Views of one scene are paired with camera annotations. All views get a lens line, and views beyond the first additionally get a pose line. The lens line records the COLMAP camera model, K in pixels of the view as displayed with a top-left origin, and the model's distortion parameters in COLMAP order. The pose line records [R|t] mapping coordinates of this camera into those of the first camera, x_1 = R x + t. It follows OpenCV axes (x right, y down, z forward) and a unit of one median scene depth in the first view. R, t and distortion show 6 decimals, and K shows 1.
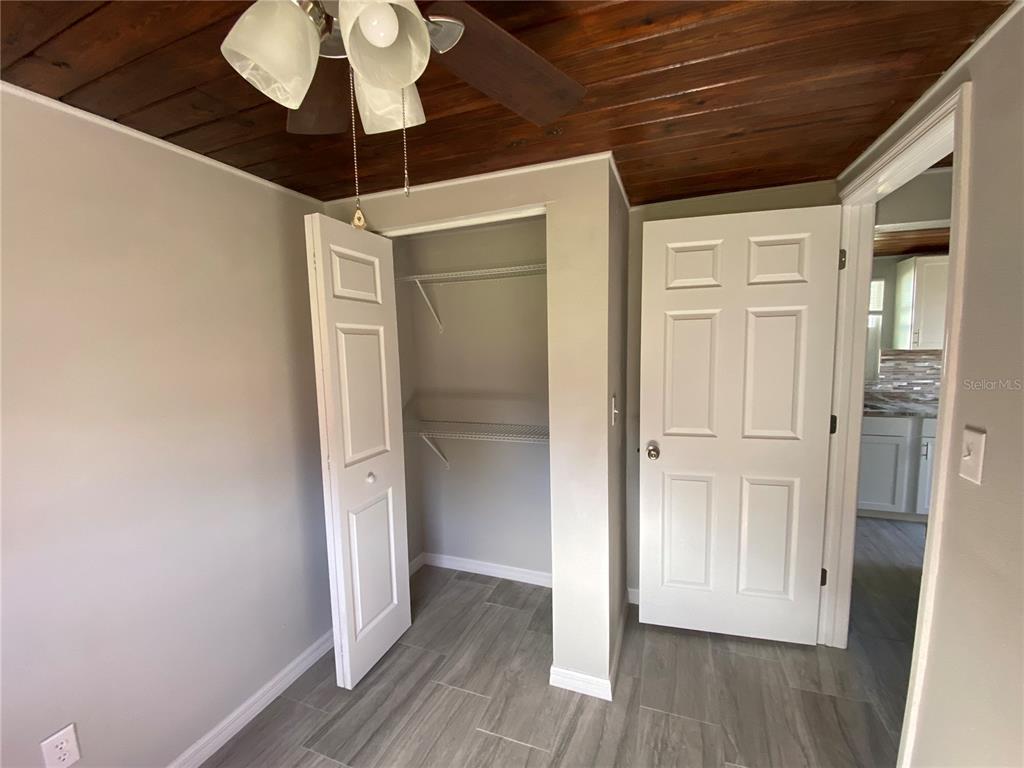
lens RADIAL K [[420.5, 0, 514.8], [0, 420.5, 385.8], [0, 0, 1]] dist [-0.005001, -0.002341]
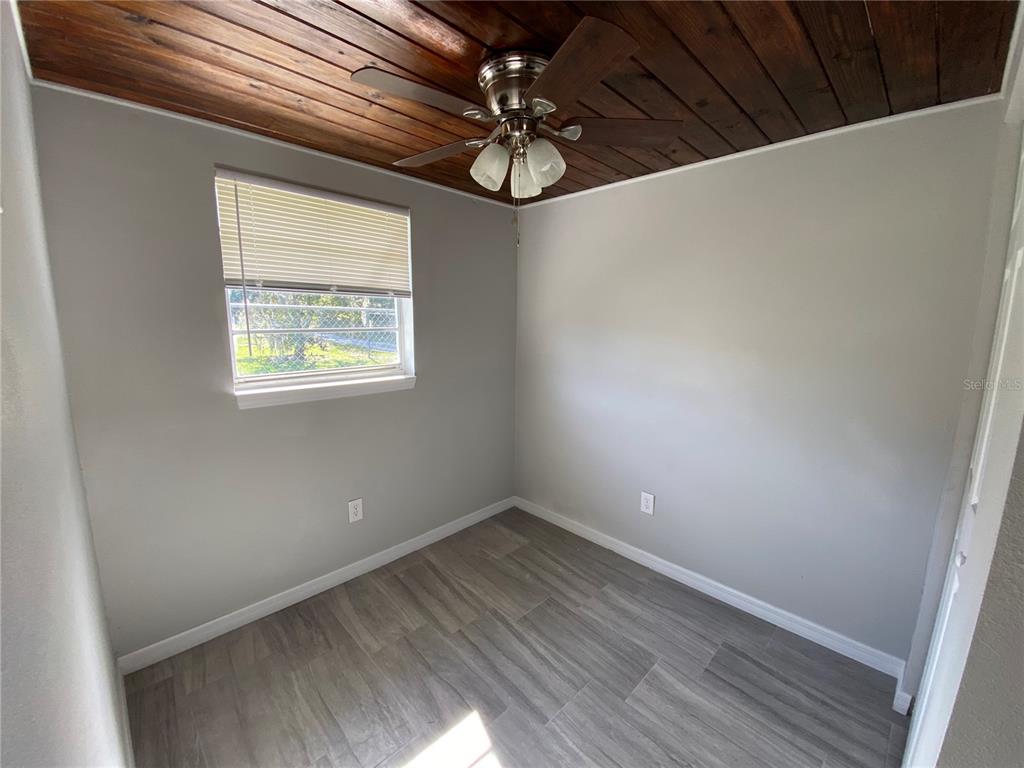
lens RADIAL K [[420.5, 0, 516.9], [0, 420.5, 387.3], [0, 0, 1]] dist [-0.005001, -0.002341]
pose [[-0.392963, 0.175634, -0.902625, 0.510678], [-0.093943, 0.968787, 0.229406, -0.049456], [0.914743, 0.174944, -0.364198, 0.571423]]
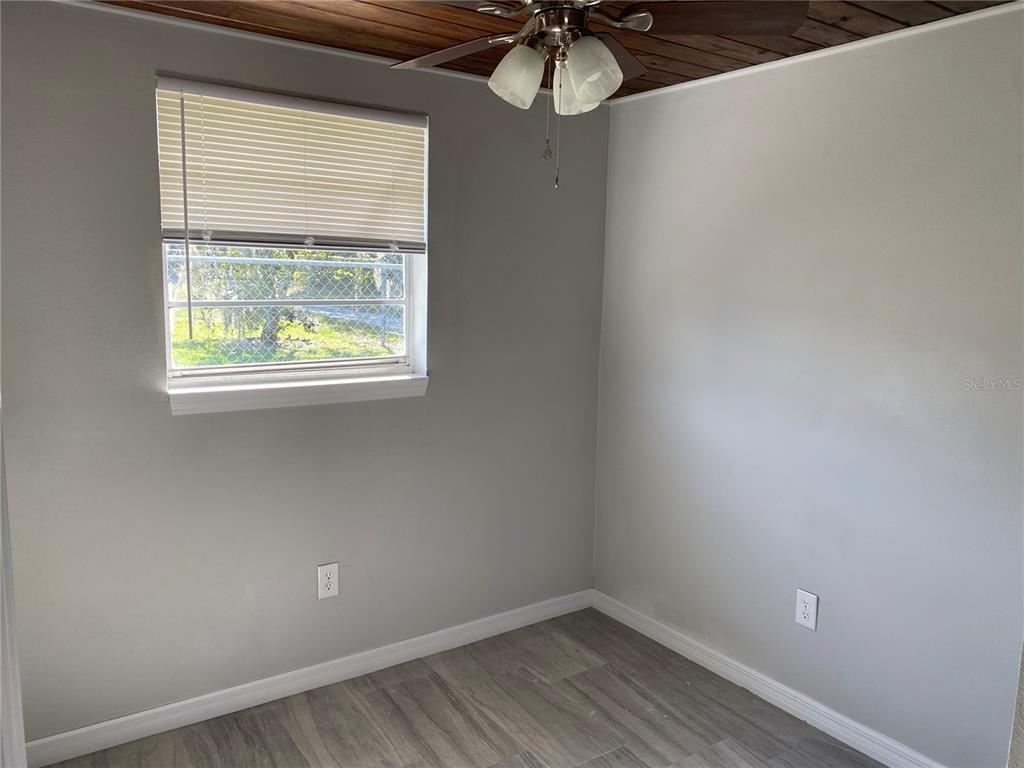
lens RADIAL K [[793.8, 0, 517.5], [0, 793.8, 386.5], [0, 0, 1]] dist [-0.030960, 0.049473]
pose [[-0.548389, 0.136050, -0.825082, 0.616438], [-0.090423, 0.971243, 0.220250, -0.085987], [0.831320, 0.195389, -0.520317, 0.727314]]
